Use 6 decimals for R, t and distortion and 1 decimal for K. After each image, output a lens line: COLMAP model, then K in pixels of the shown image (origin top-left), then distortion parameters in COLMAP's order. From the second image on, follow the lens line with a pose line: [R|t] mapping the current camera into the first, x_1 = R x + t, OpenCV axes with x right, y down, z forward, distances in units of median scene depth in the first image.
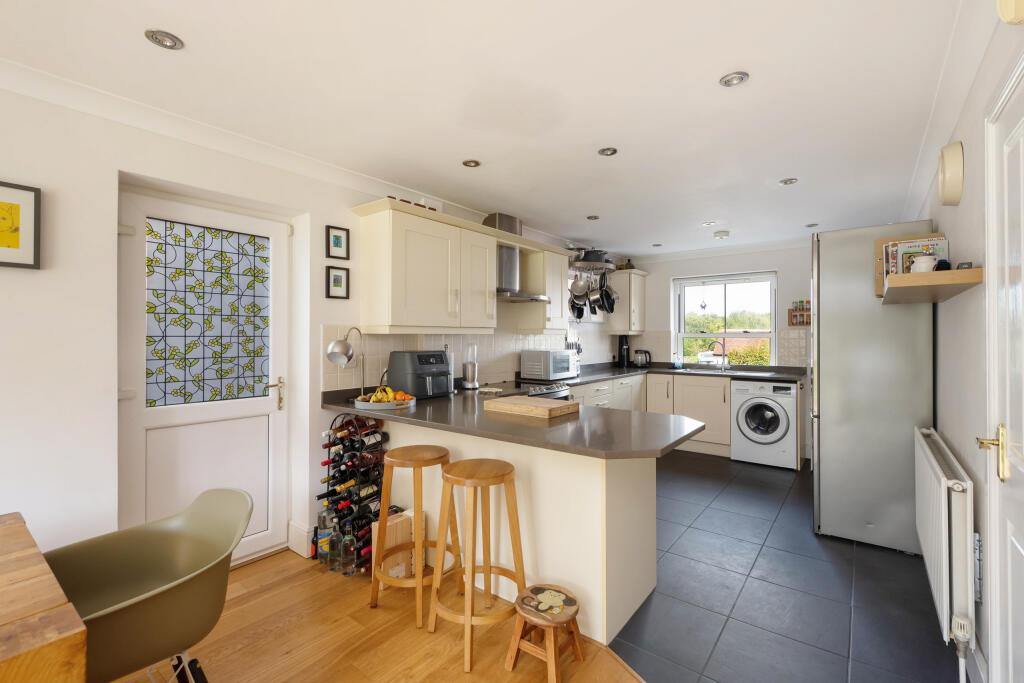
lens RADIAL K [[459.2, 0, 513.0], [0, 459.2, 336.2], [0, 0, 1]] dist [0.000505, 0.000063]
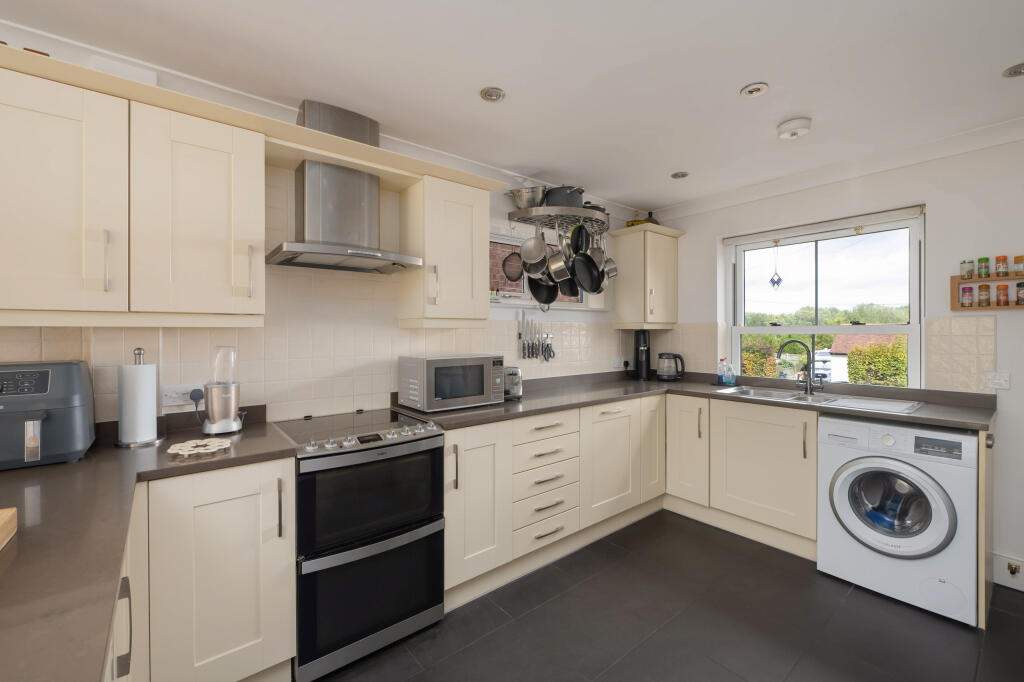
lens RADIAL K [[430.4, 0, 511.8], [0, 430.4, 333.1], [0, 0, 1]] dist [-0.001734, -0.000614]
pose [[0.972861, -0.000569, -0.231392, 0.250190], [0.001057, 0.999997, 0.001985, 0.000904], [0.231390, -0.002176, 0.972859, 0.448207]]
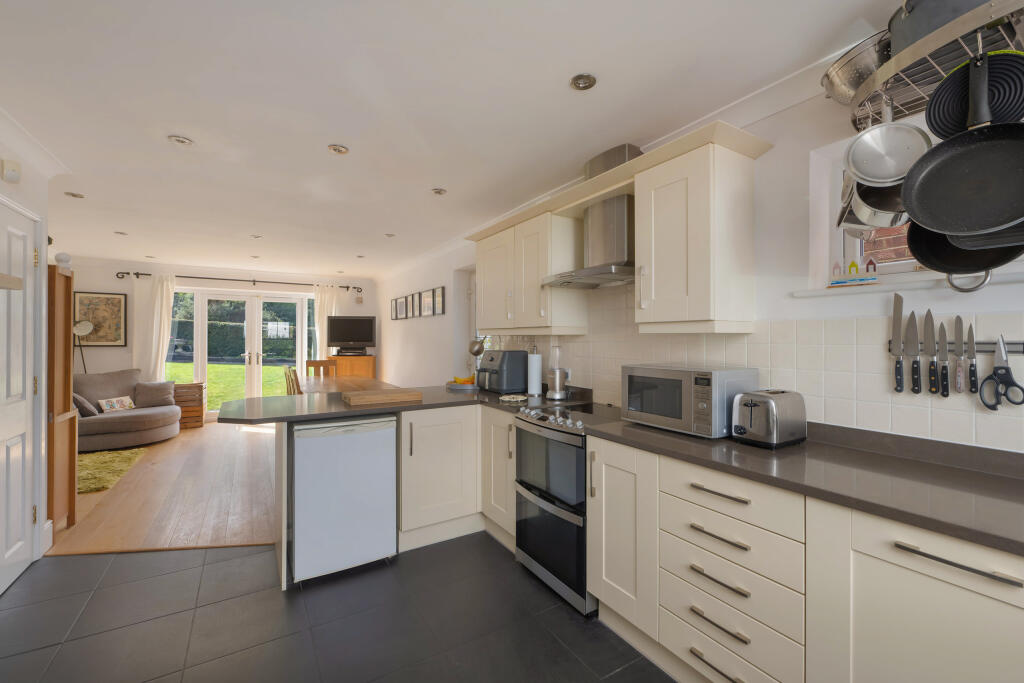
lens RADIAL K [[430.4, 0, 511.6], [0, 430.4, 338.8], [0, 0, 1]] dist [-0.001734, -0.000614]
pose [[-0.360270, 0.005712, -0.932831, 0.547455], [0.001211, 0.999983, 0.005656, -0.001211], [0.932847, 0.000908, -0.360271, 0.981665]]
